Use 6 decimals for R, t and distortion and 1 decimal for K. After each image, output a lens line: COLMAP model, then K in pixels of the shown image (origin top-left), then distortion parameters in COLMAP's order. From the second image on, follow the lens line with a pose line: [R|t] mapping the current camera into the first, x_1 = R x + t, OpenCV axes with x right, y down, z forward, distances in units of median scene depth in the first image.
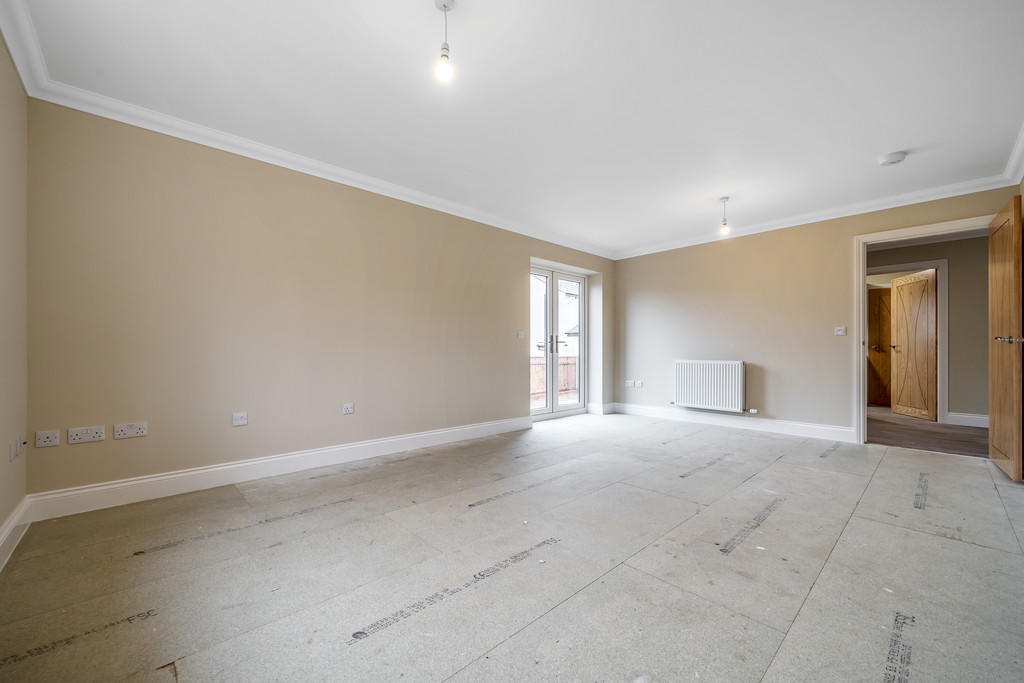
lens RADIAL K [[402.1, 0, 515.7], [0, 402.1, 349.7], [0, 0, 1]] dist [0.000368, 0.000081]
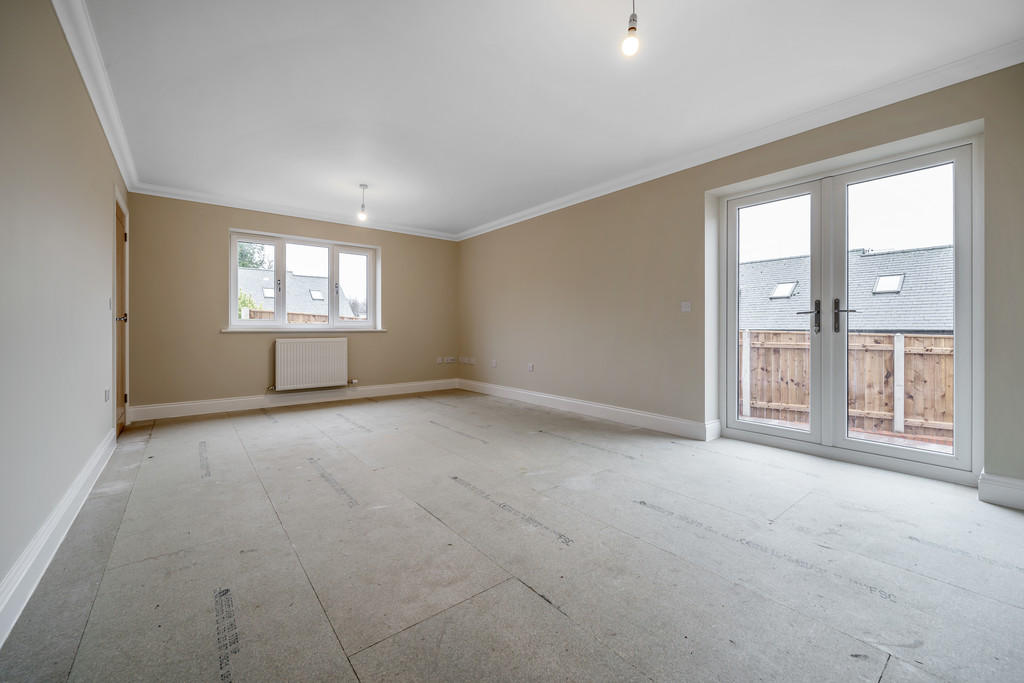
lens RADIAL K [[402.1, 0, 493.3], [0, 402.1, 327.5], [0, 0, 1]] dist [0.000368, 0.000081]
pose [[-0.105567, -0.006433, -0.994391, 1.121534], [0.004276, 0.999967, -0.006923, 0.006541], [0.994403, -0.004983, -0.105536, 1.055766]]
